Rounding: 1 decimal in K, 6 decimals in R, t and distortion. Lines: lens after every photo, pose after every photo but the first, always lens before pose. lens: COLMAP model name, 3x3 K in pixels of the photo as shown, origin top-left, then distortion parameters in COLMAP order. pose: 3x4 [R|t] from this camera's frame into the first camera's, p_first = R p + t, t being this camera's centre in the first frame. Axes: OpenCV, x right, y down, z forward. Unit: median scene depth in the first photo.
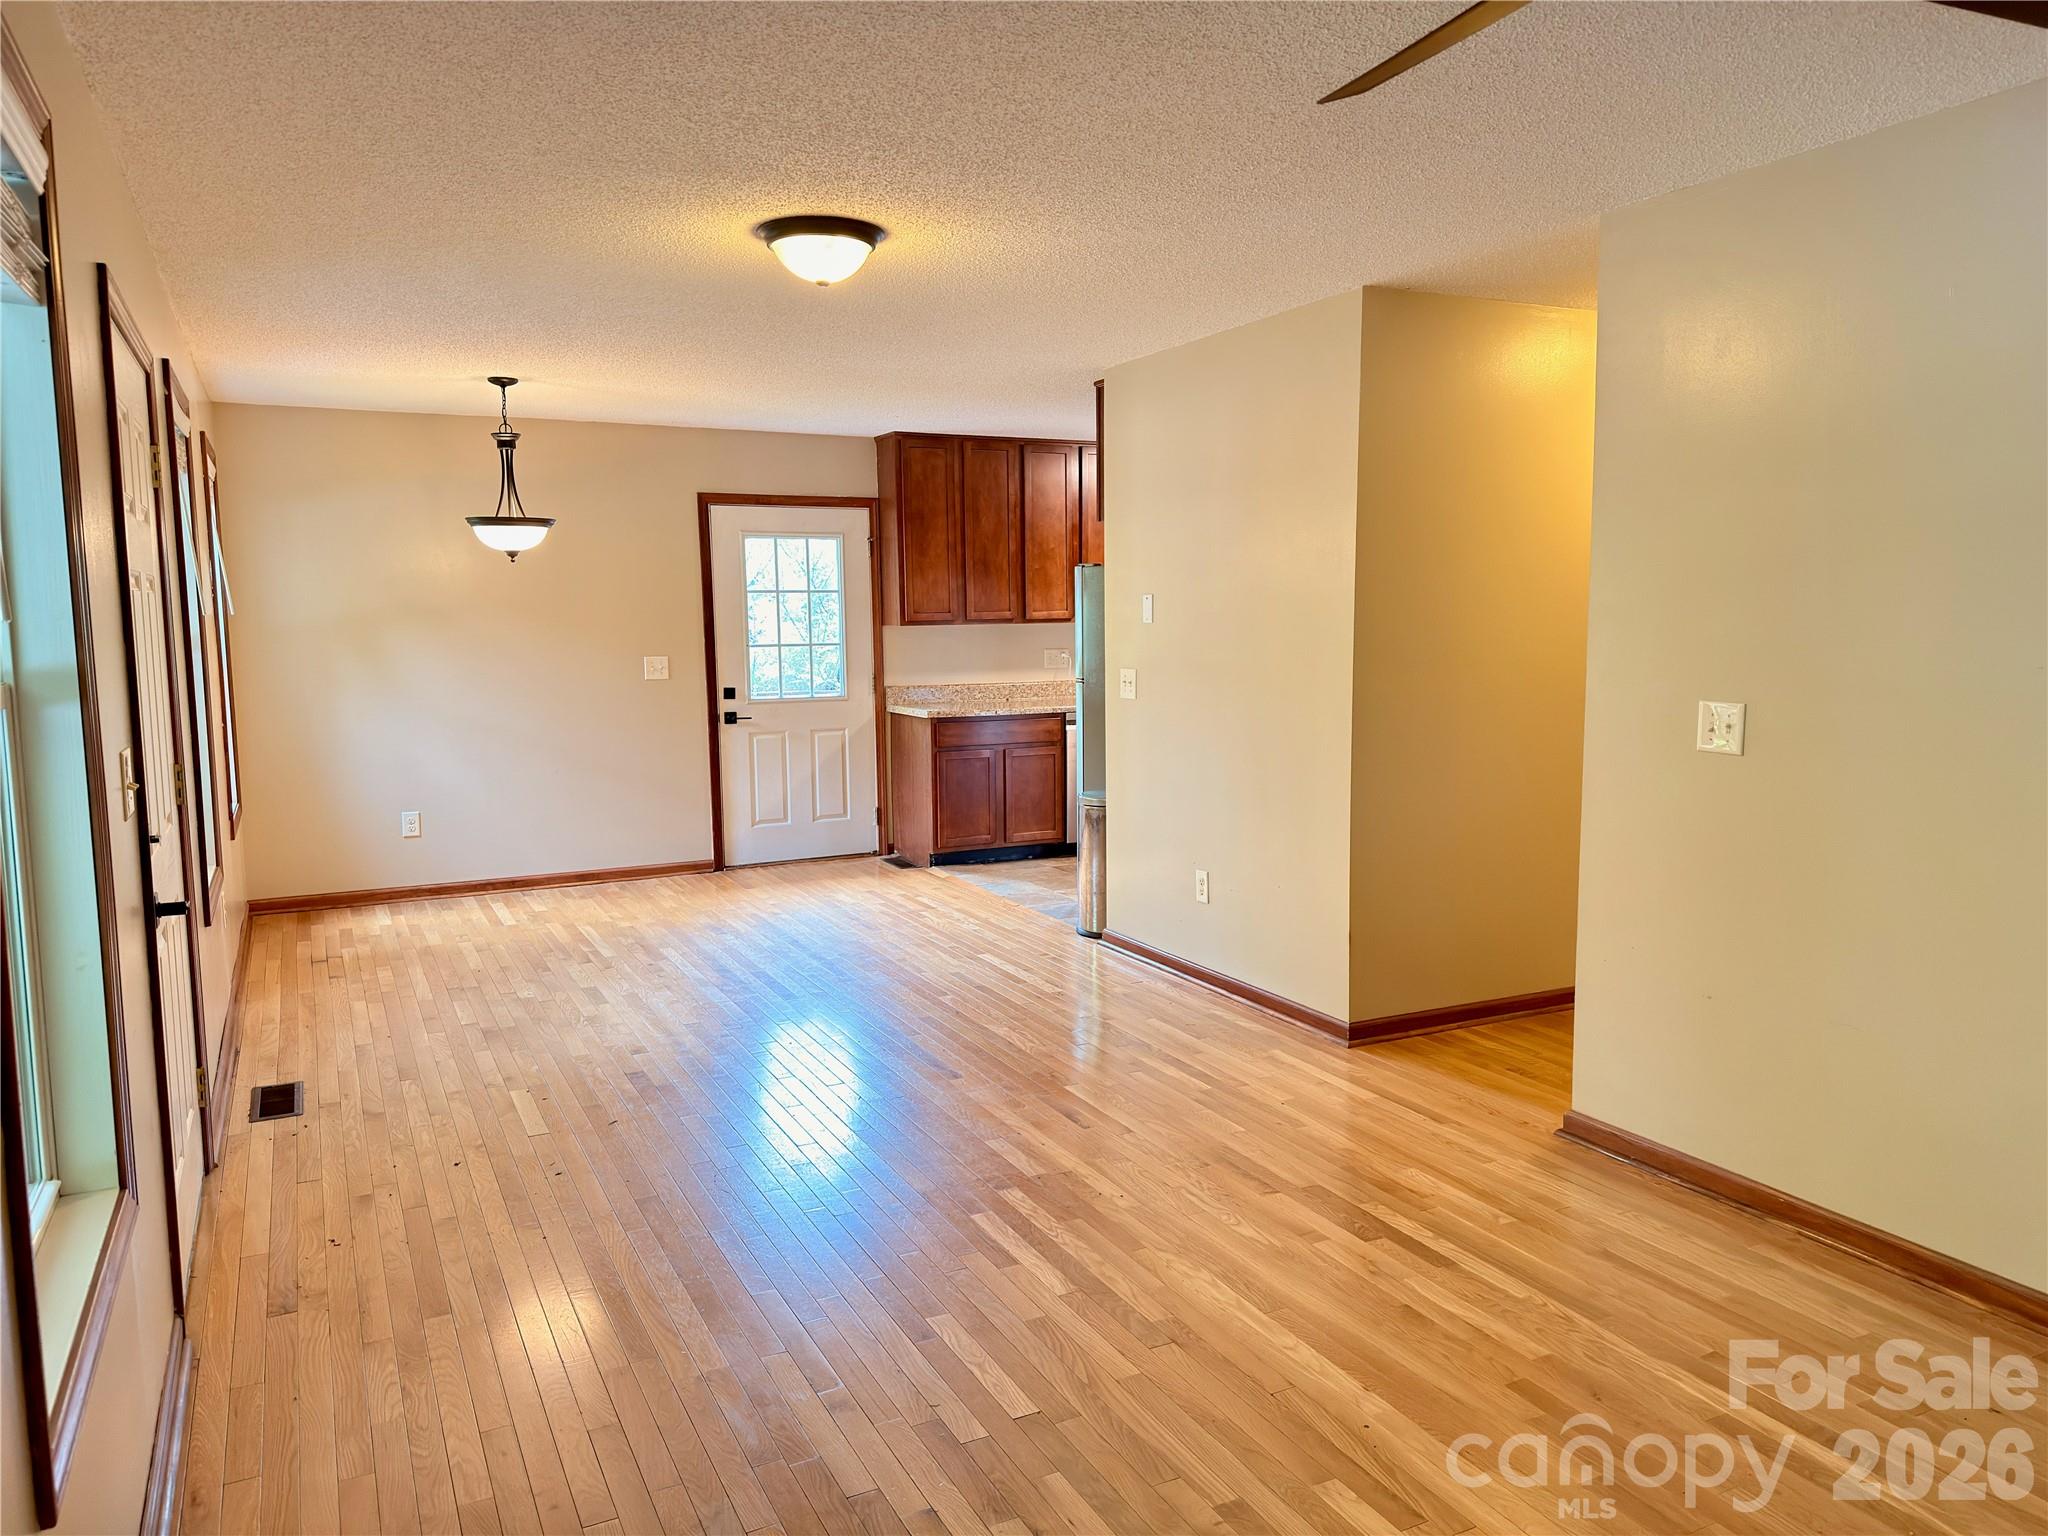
lens RADIAL K [[1446.7, 0, 1023.2], [0, 1446.7, 767.1], [0, 0, 1]] dist [-0.001265, -0.002103]
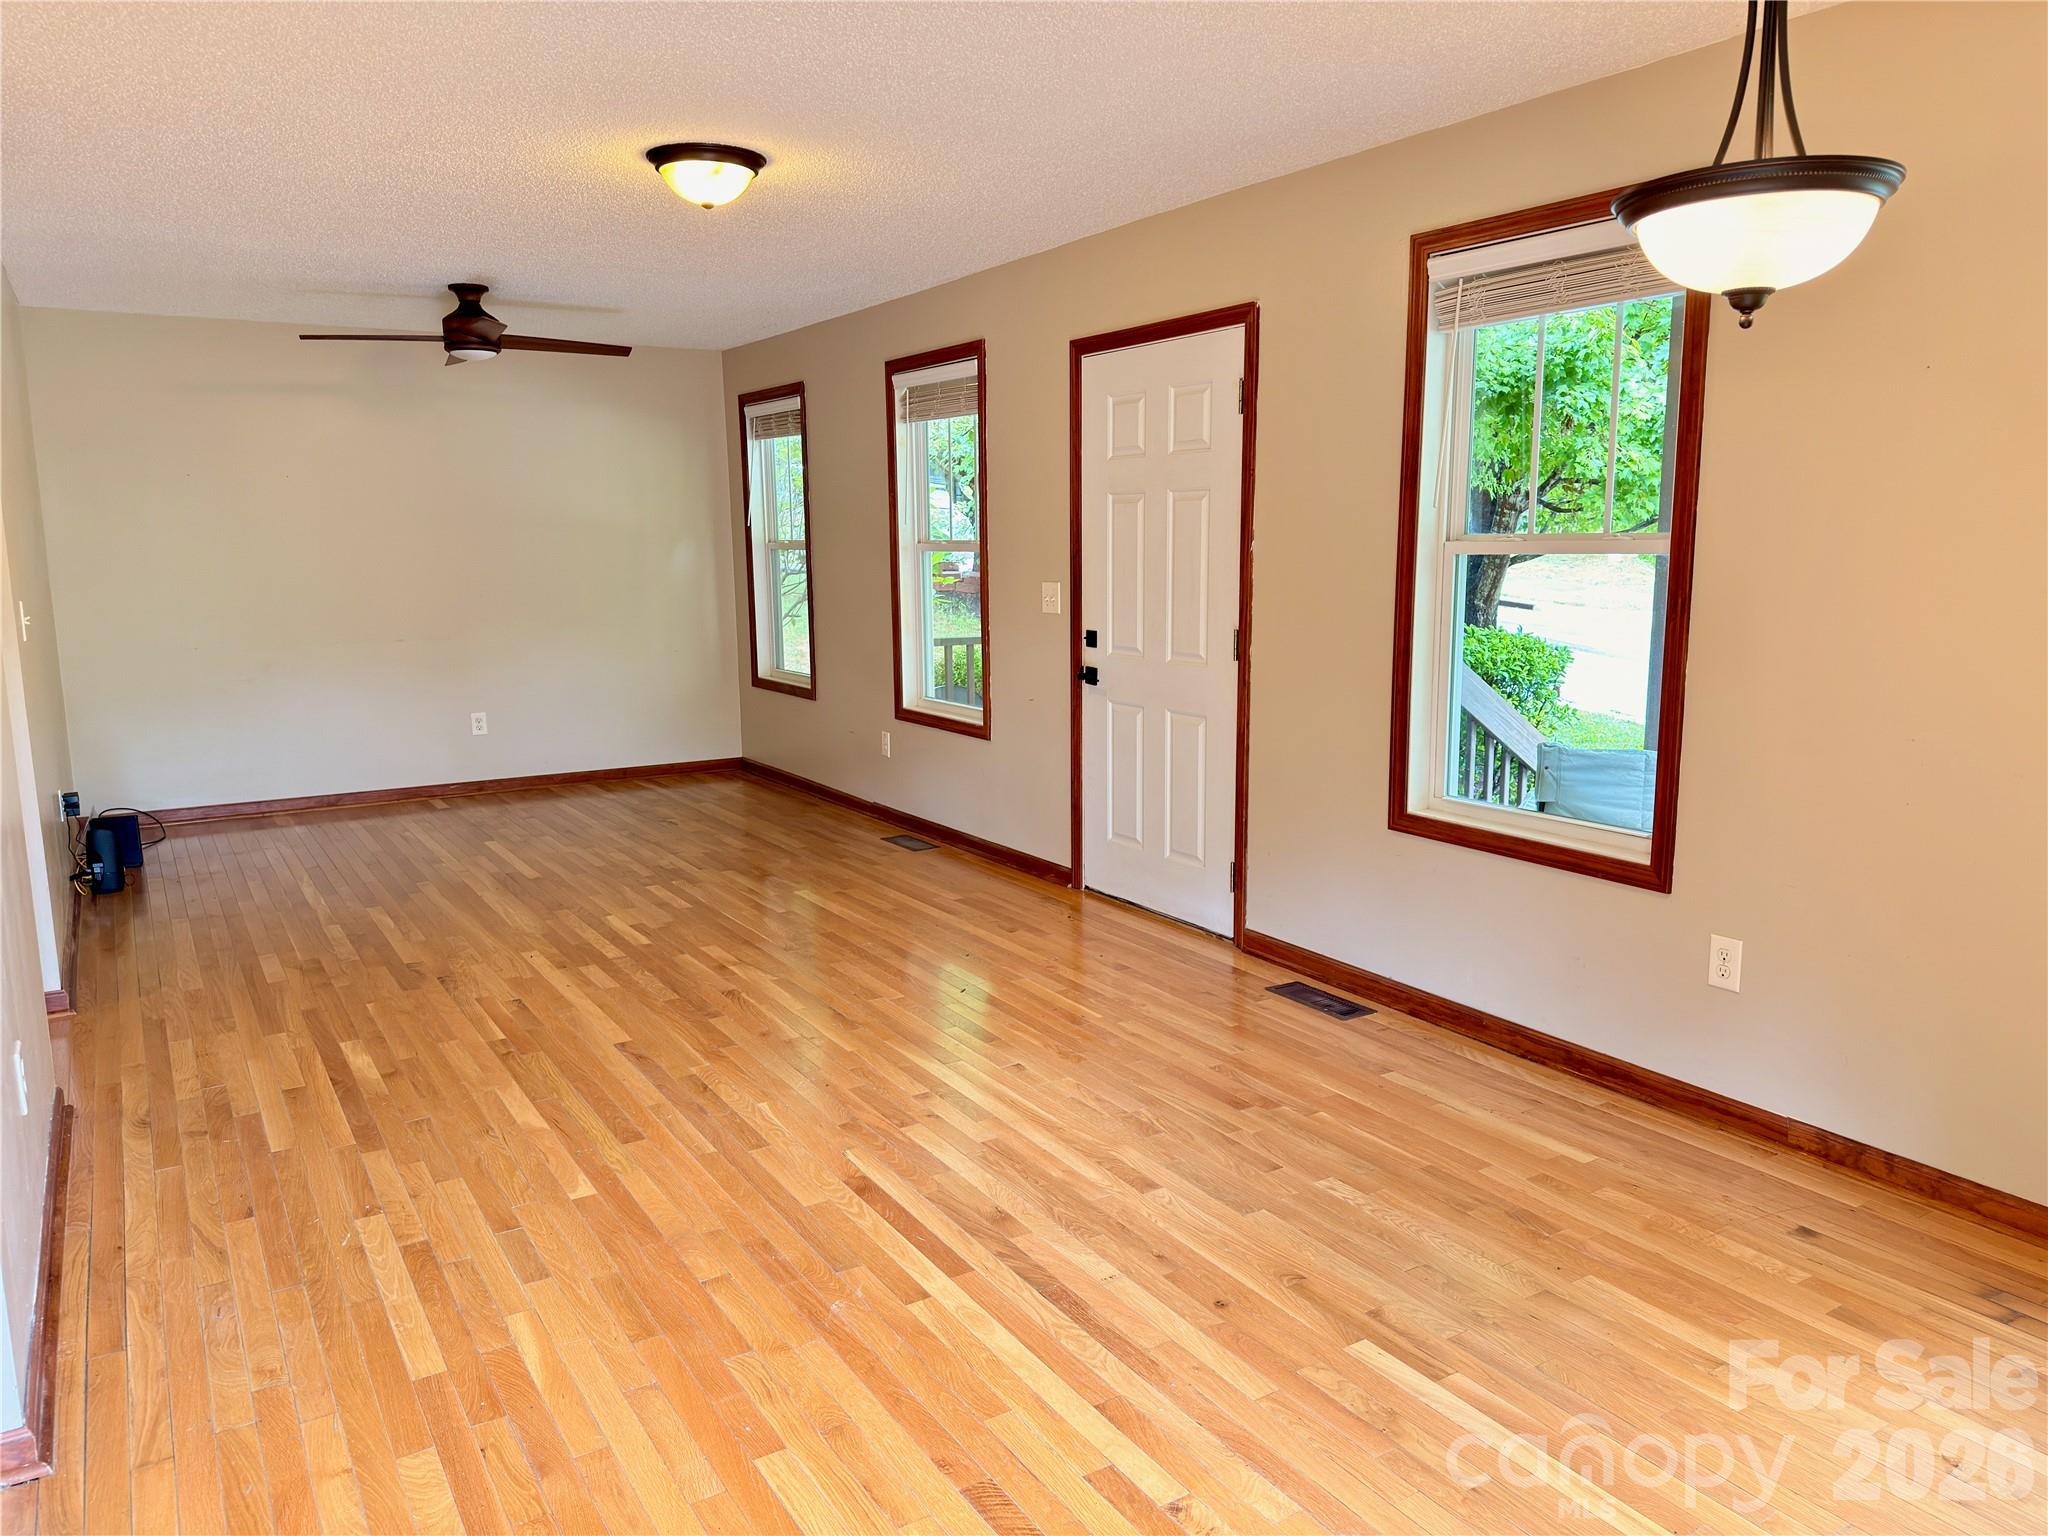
lens RADIAL K [[1446.7, 0, 1025.3], [0, 1446.7, 768.8], [0, 0, 1]] dist [-0.001265, -0.002103]
pose [[-0.995575, 0.029226, -0.089310, -0.264861], [0.003195, 0.960386, 0.278654, -0.235710], [0.093916, 0.277136, -0.956230, 2.210836]]
